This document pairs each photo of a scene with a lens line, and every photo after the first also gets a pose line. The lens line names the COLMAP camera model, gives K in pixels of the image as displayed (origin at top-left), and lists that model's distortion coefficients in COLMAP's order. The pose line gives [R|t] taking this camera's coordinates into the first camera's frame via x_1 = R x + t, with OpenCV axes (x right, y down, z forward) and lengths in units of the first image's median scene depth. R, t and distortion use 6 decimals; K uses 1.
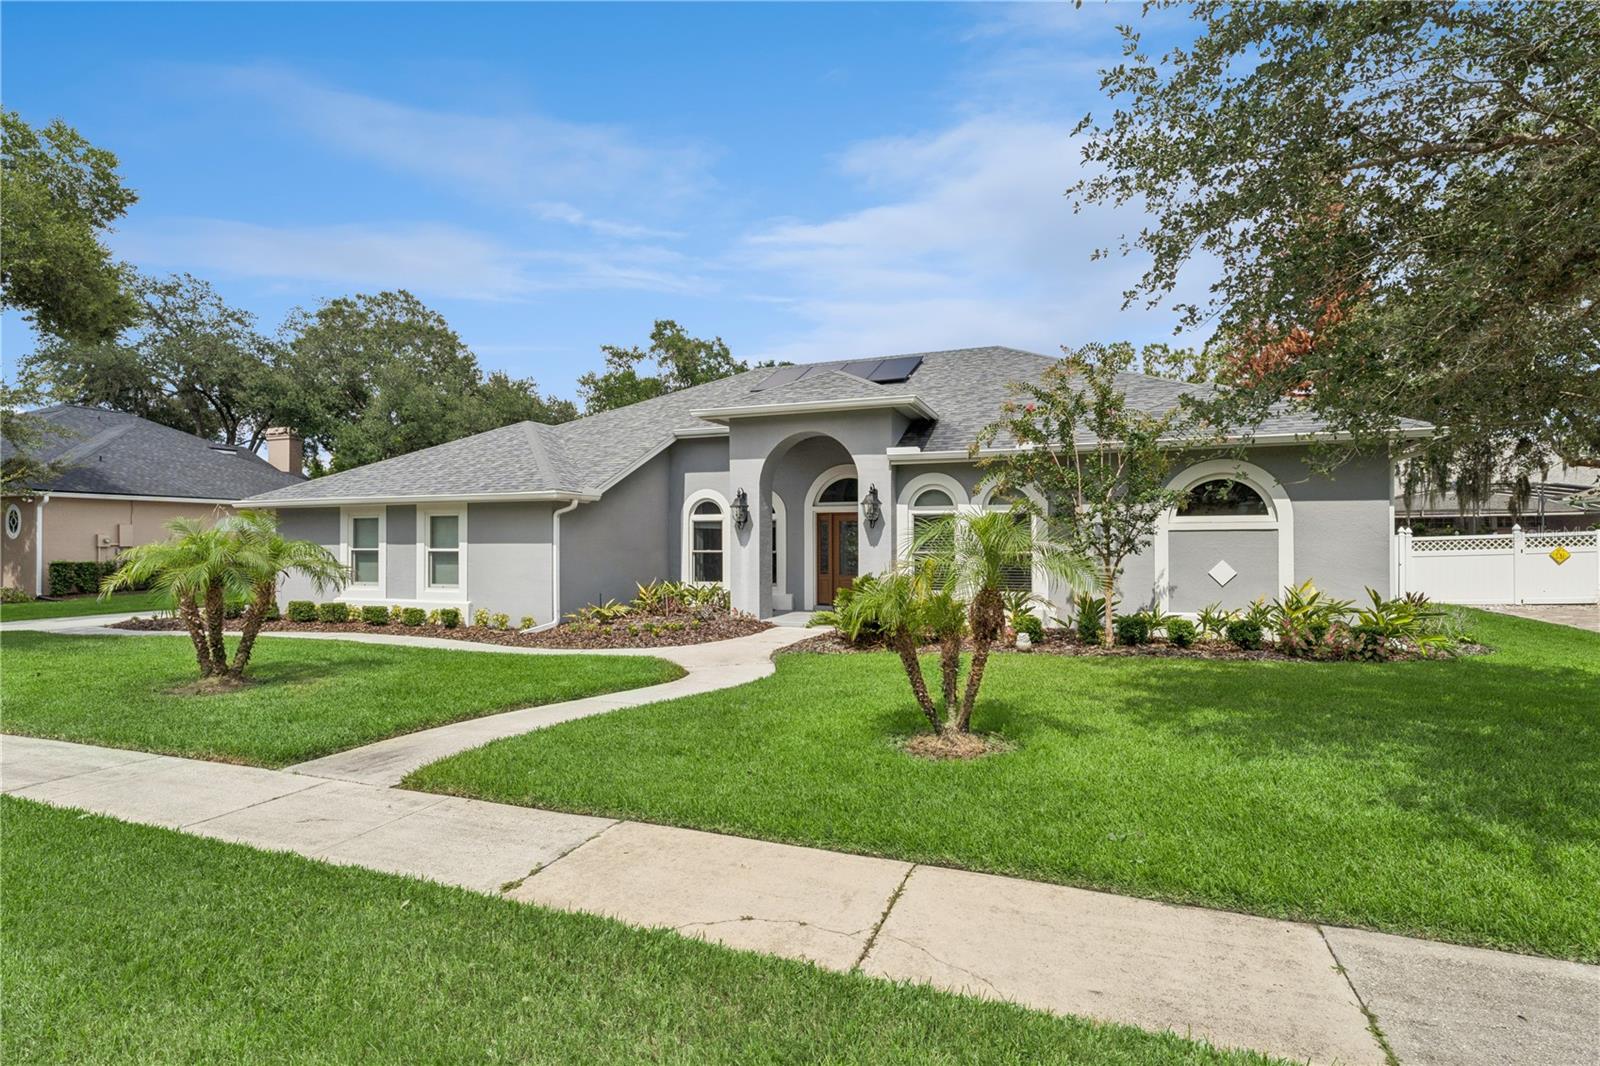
lens RADIAL K [[789.4, 0, 790.9], [0, 789.4, 542.7], [0, 0, 1]] dist [-0.005769, -0.000585]
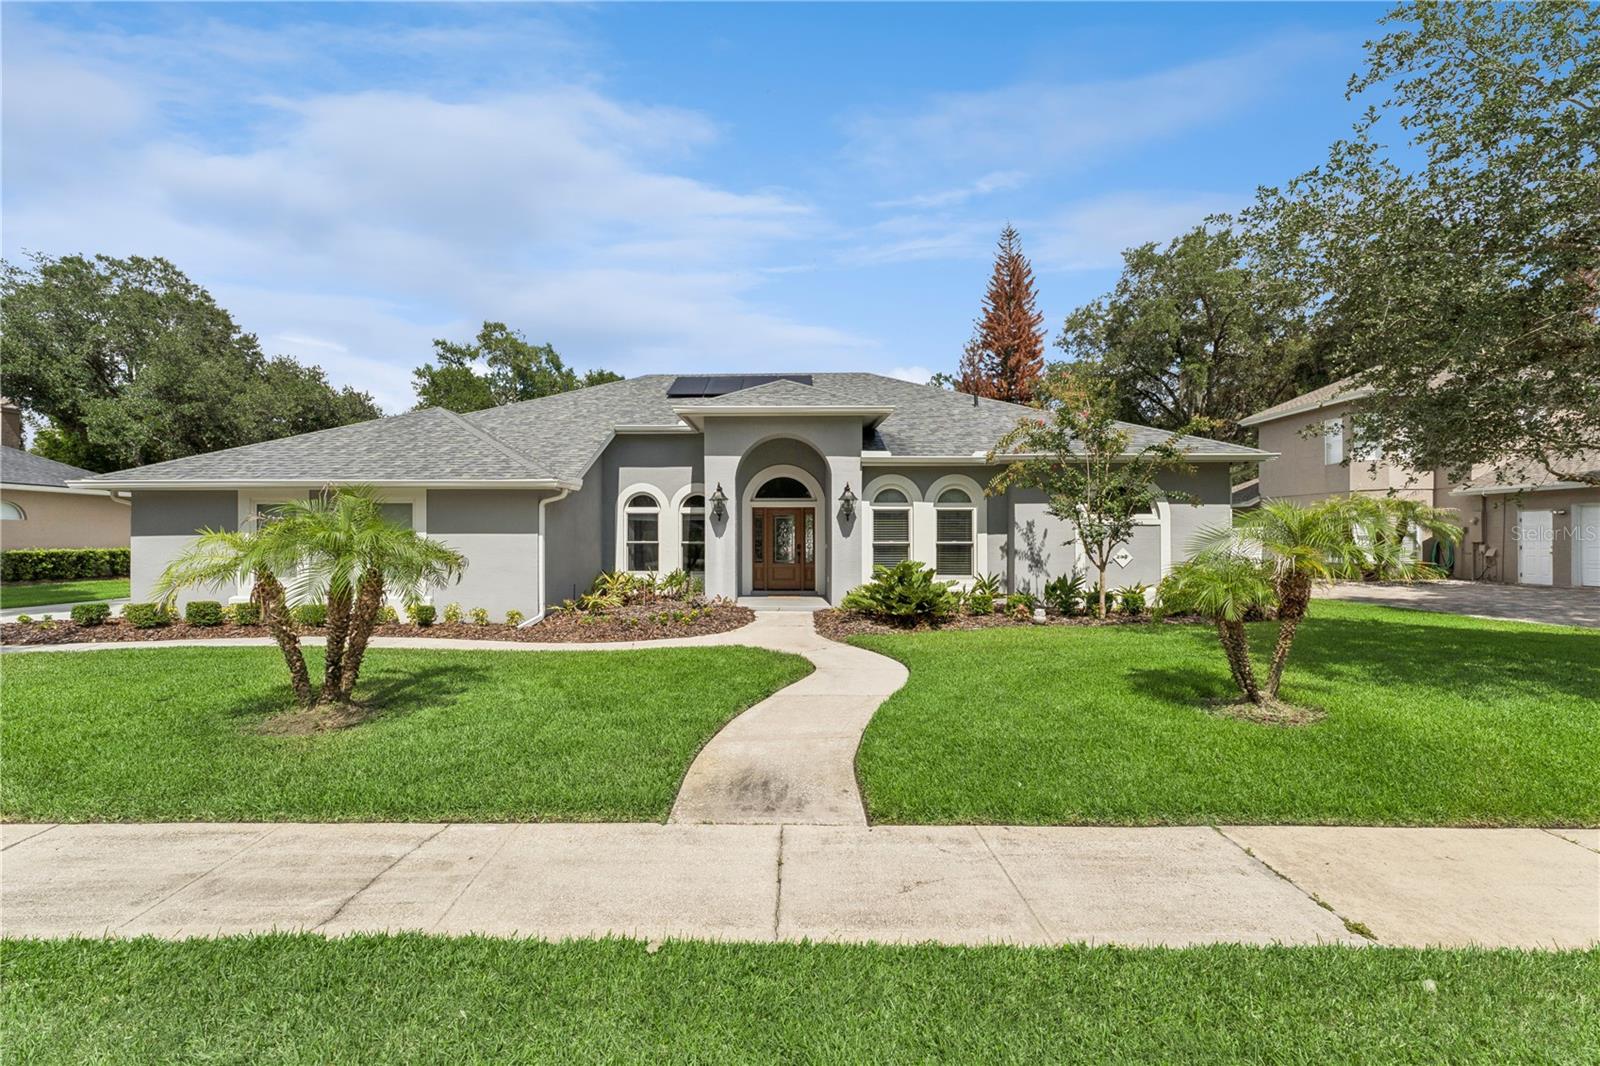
lens RADIAL K [[662.0, 0, 800.0], [0, 662.0, 533.0], [0, 0, 1]] dist [-0.002635, 0.000456]
pose [[0.938952, 0.004250, 0.344022, -0.258105], [-0.002653, 0.999983, -0.005110, 0.003028], [-0.344038, 0.003885, 0.938948, 0.118796]]
